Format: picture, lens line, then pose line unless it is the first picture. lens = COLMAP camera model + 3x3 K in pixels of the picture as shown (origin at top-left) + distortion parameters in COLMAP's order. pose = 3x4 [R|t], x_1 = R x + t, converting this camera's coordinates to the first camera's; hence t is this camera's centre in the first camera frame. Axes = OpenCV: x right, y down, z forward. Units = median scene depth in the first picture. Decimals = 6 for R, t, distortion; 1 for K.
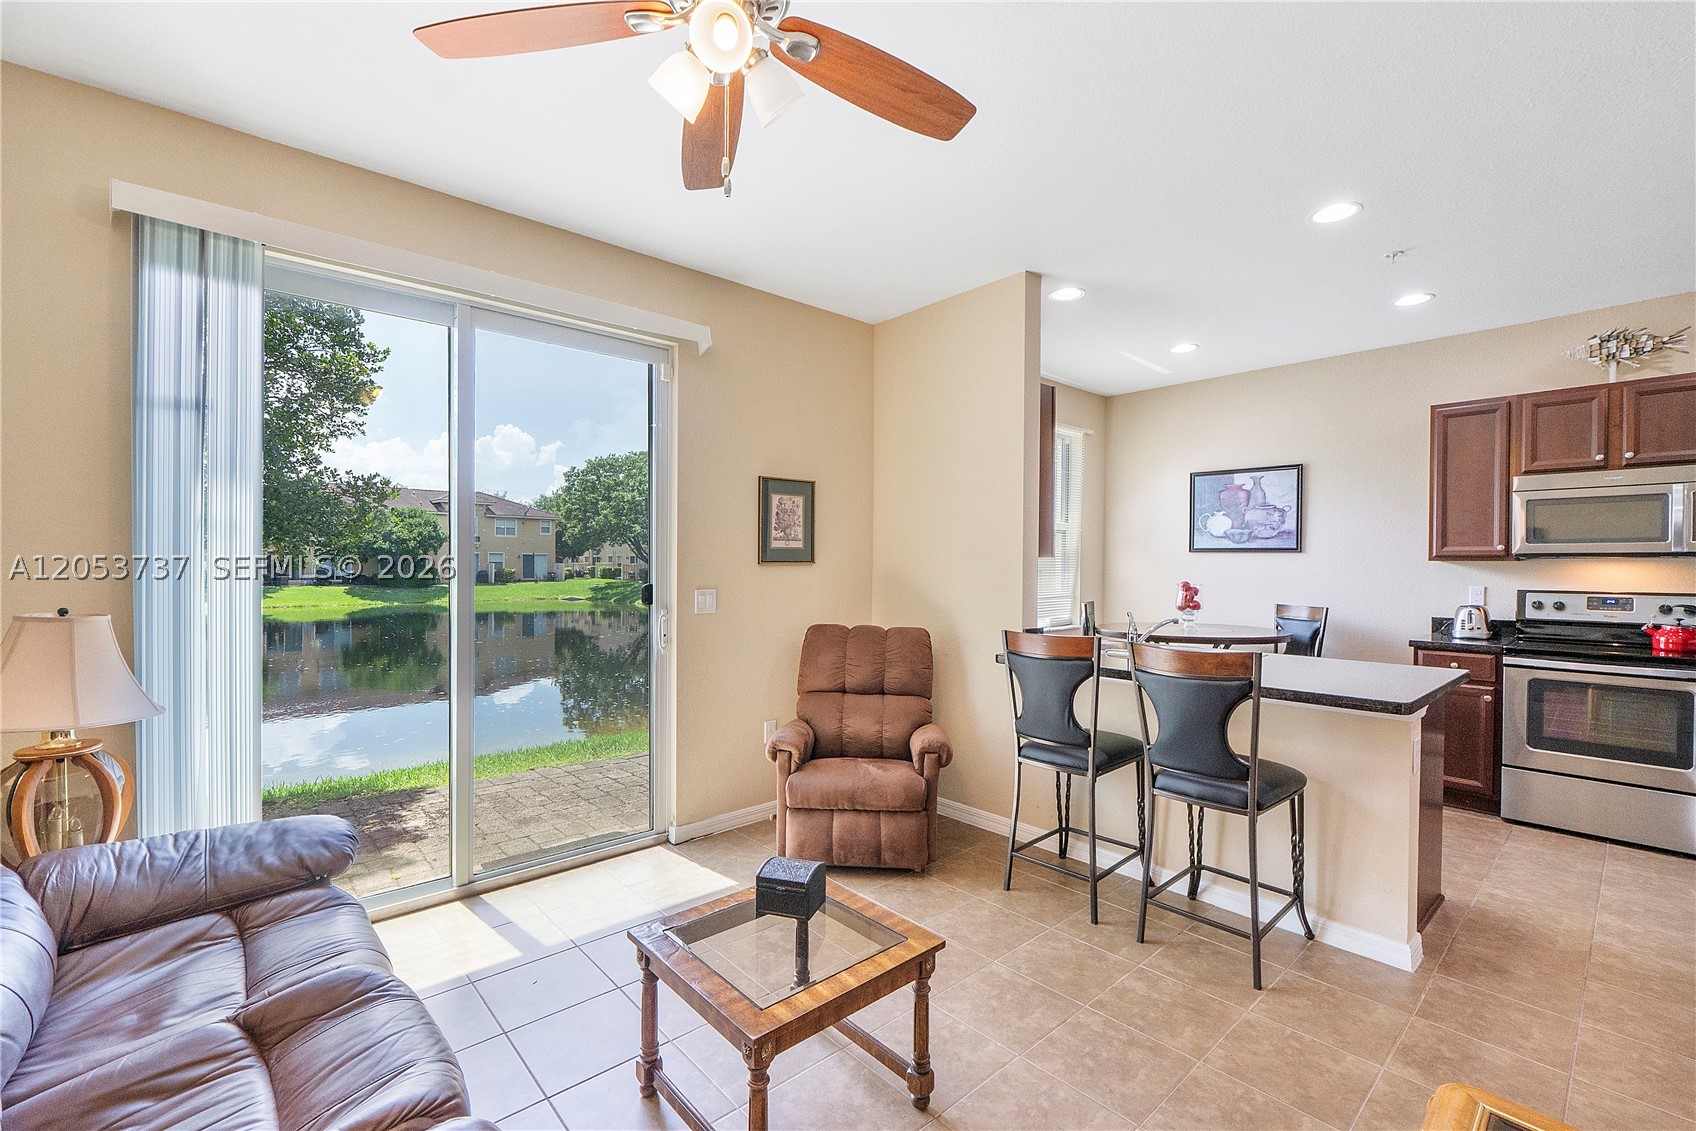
lens RADIAL K [[718.1, 0, 853.4], [0, 718.1, 568.2], [0, 0, 1]] dist [-0.010096, 0.000438]
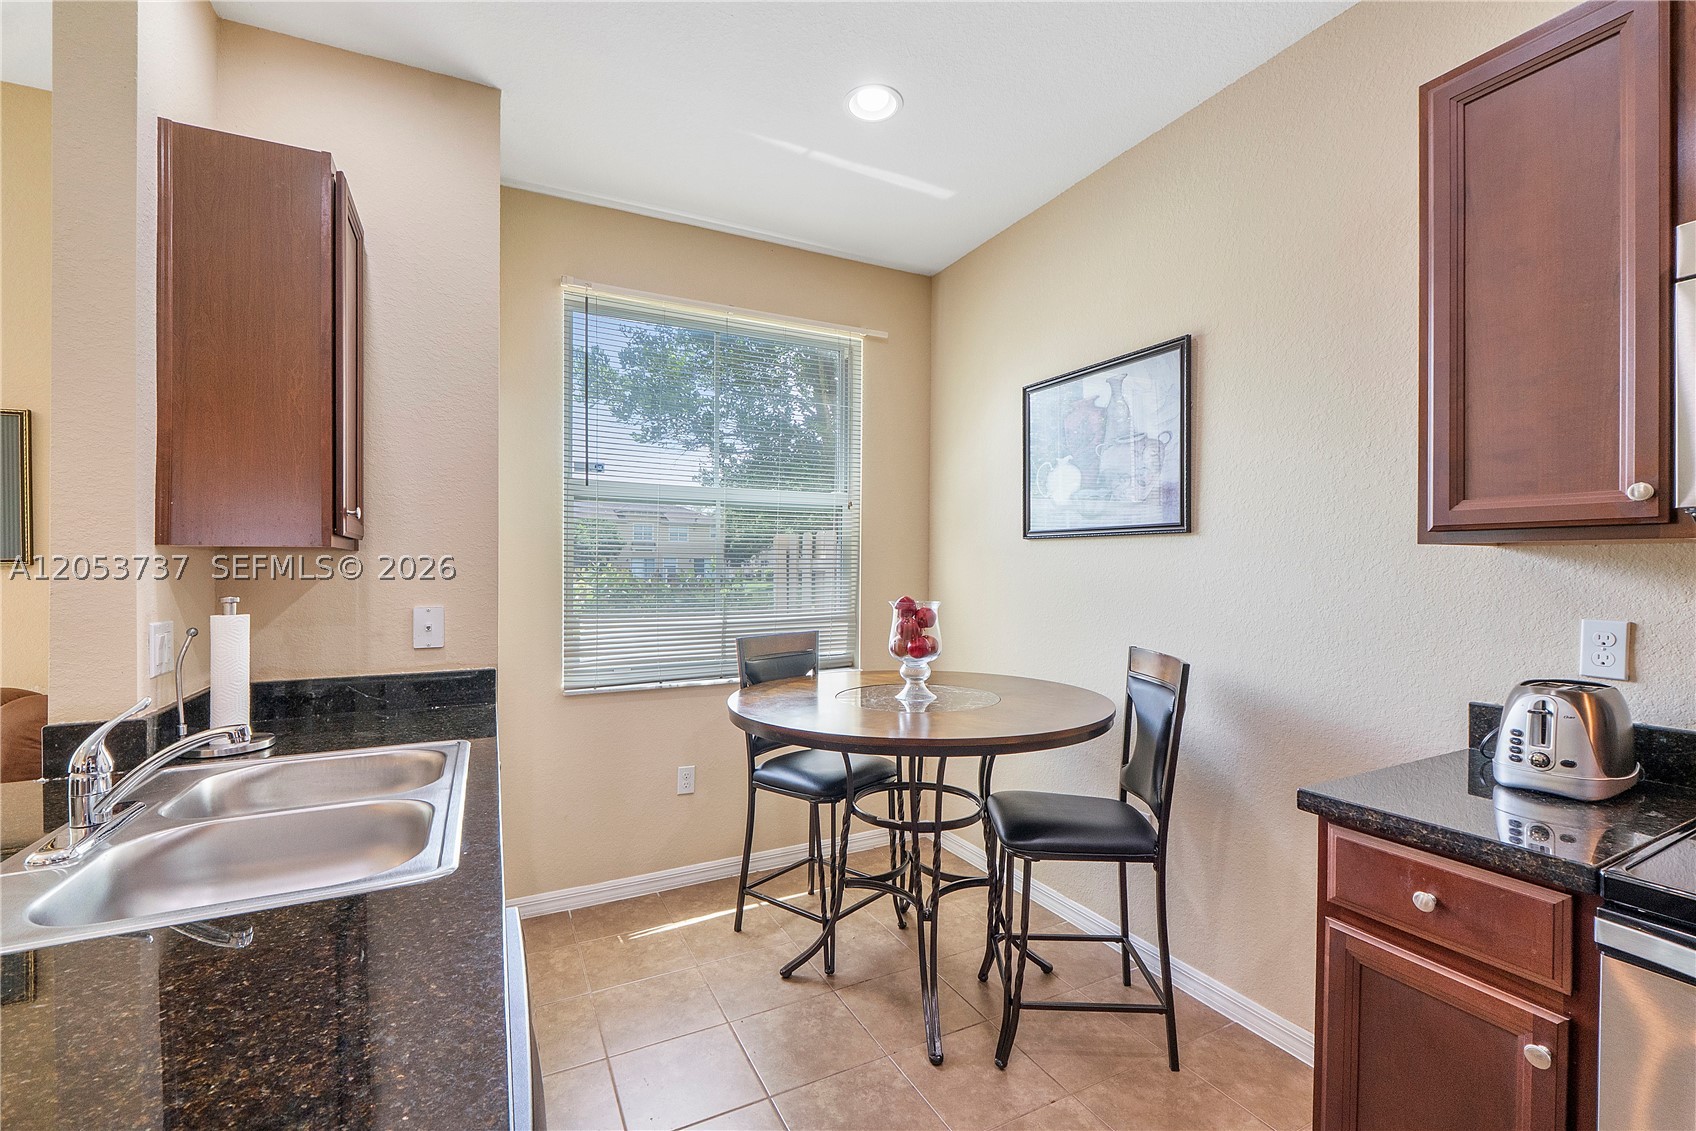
lens RADIAL K [[718.1, 0, 849.5], [0, 718.1, 572.3], [0, 0, 1]] dist [-0.010096, 0.000438]
pose [[0.966821, -0.004710, -0.255412, 0.520571], [0.005272, 0.999985, 0.001516, 0.000966], [0.255401, -0.002813, 0.966831, 0.497970]]
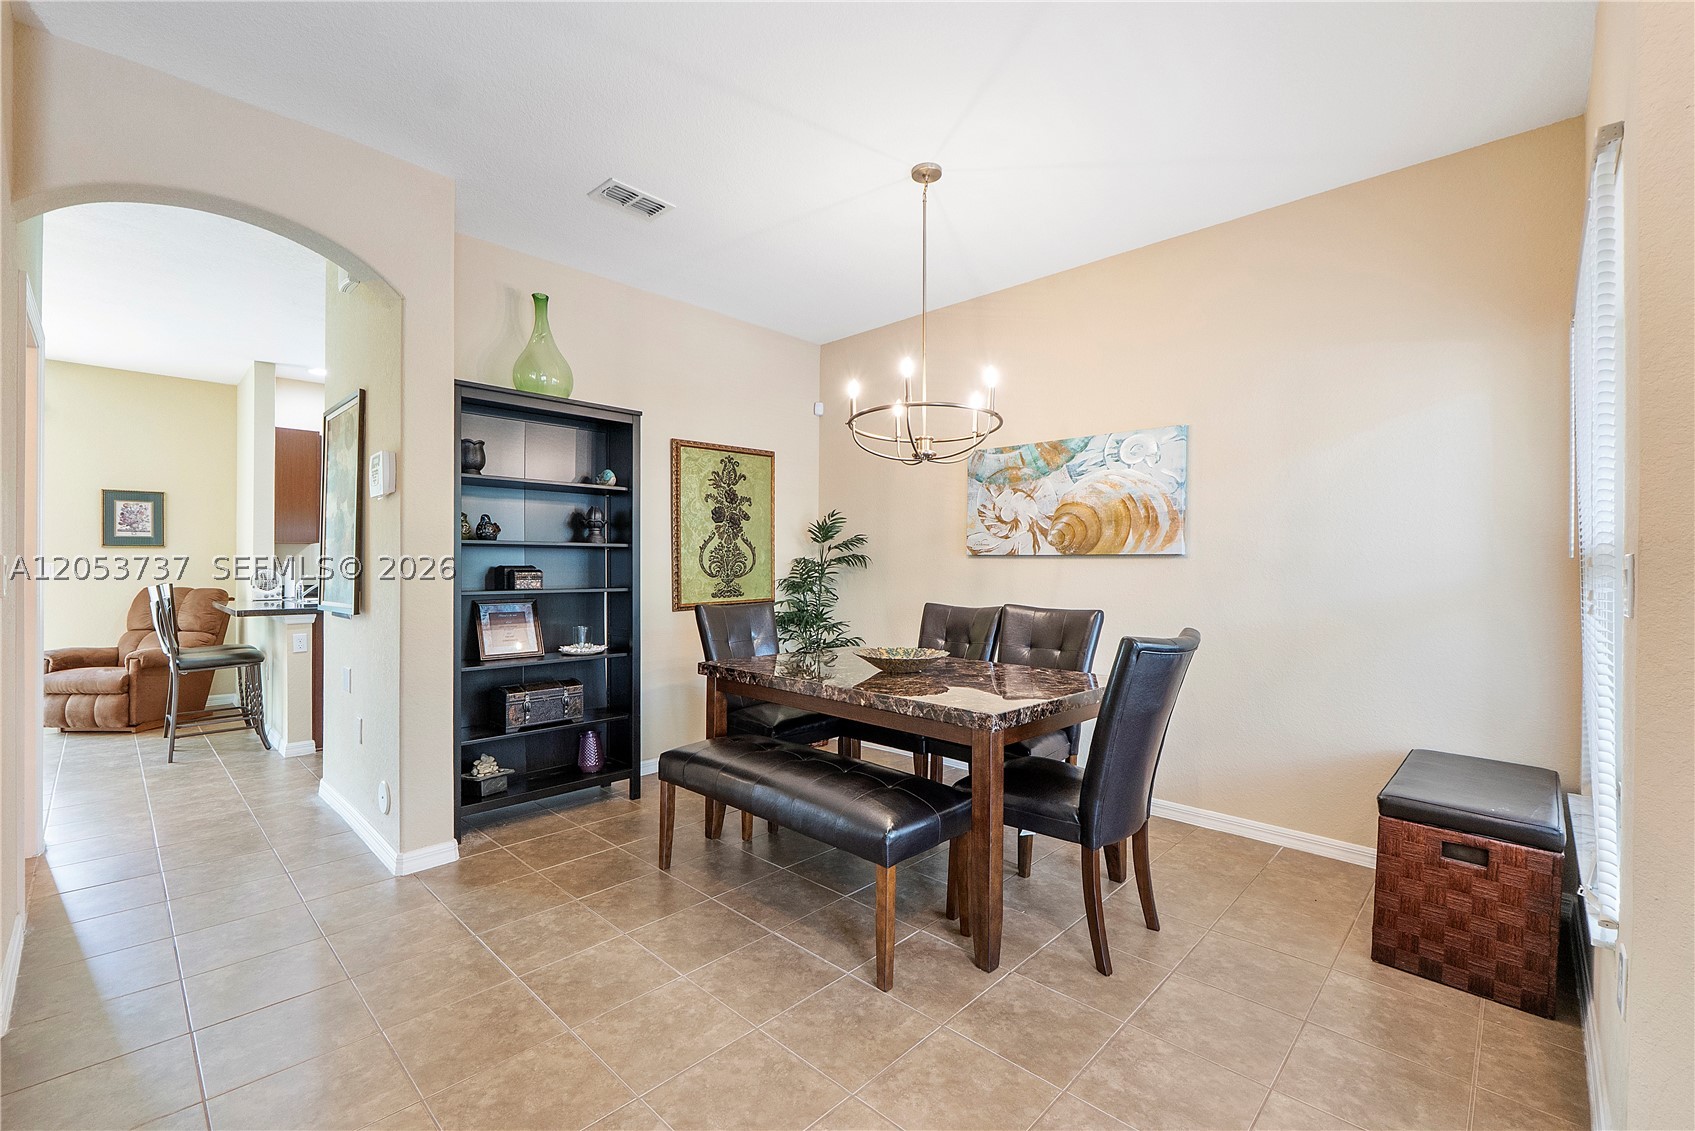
lens RADIAL K [[717.7, 0, 849.2], [0, 717.7, 563.4], [0, 0, 1]] dist [-0.010096, 0.000438]
pose [[0.996642, -0.003676, 0.081805, 0.964688], [0.004654, 0.999920, -0.011761, 0.039621], [-0.081756, 0.012102, 0.996579, -0.457660]]
